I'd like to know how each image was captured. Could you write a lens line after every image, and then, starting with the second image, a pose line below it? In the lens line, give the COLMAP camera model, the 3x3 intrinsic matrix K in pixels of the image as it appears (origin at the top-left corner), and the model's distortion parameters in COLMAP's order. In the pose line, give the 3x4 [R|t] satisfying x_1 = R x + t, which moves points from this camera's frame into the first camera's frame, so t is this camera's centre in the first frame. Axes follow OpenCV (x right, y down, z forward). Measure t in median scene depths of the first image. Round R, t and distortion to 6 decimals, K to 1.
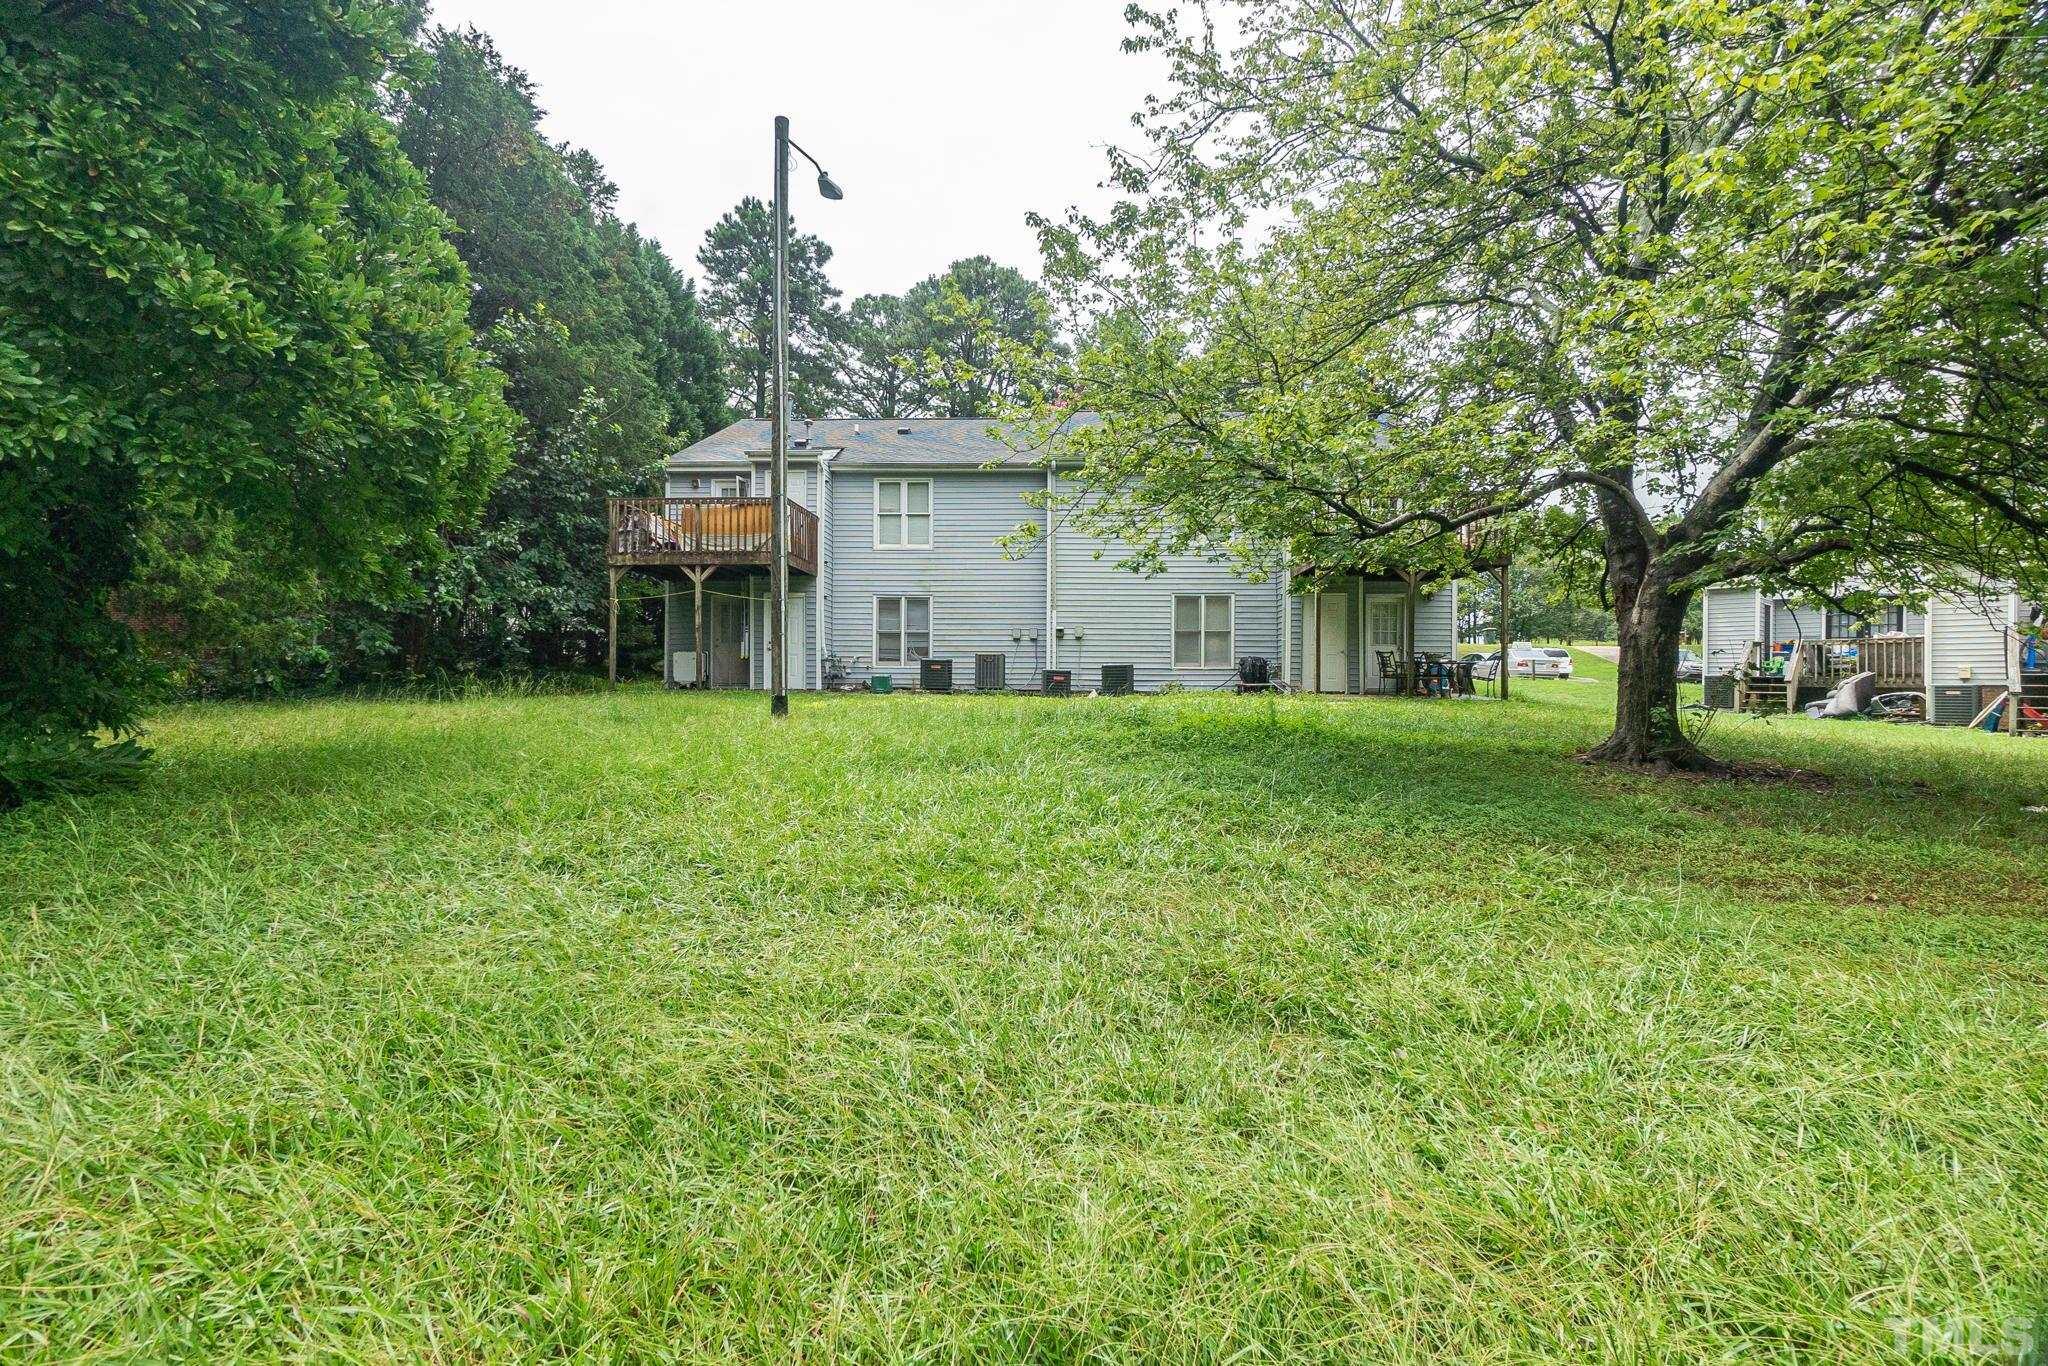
lens RADIAL K [[893.2, 0, 1027.6], [0, 893.2, 684.3], [0, 0, 1]] dist [0.013972, 0.000064]
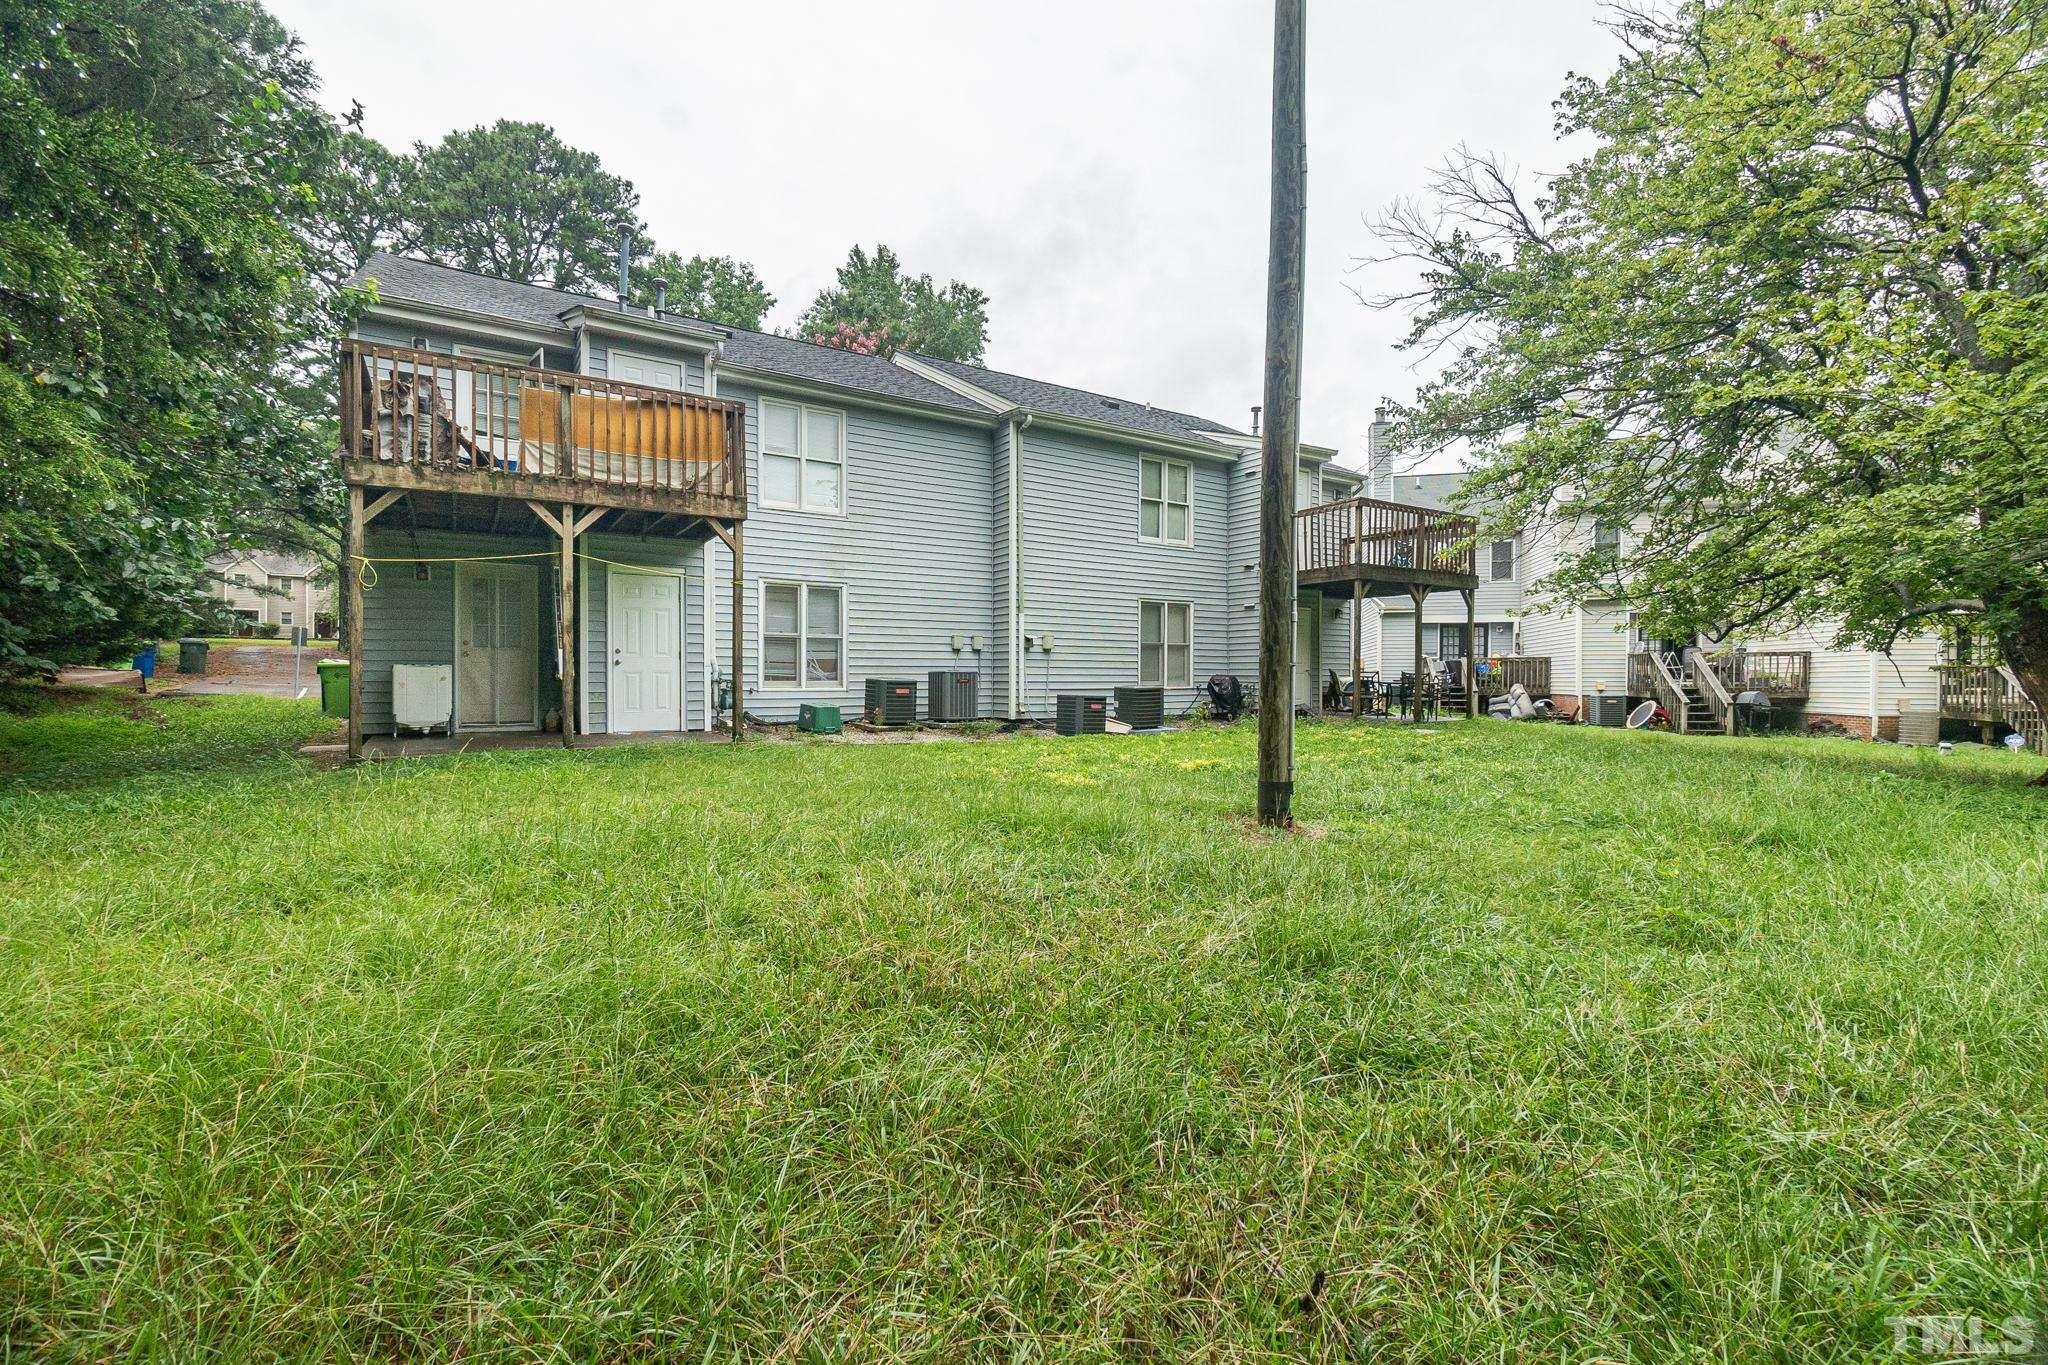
lens RADIAL K [[893.2, 0, 1023.7], [0, 893.2, 690.2], [0, 0, 1]] dist [0.013972, 0.000064]
pose [[0.823535, -0.011154, 0.567155, -0.446899], [0.004644, 0.999906, 0.012921, -0.030542], [-0.567246, -0.008006, 0.823509, 0.417881]]
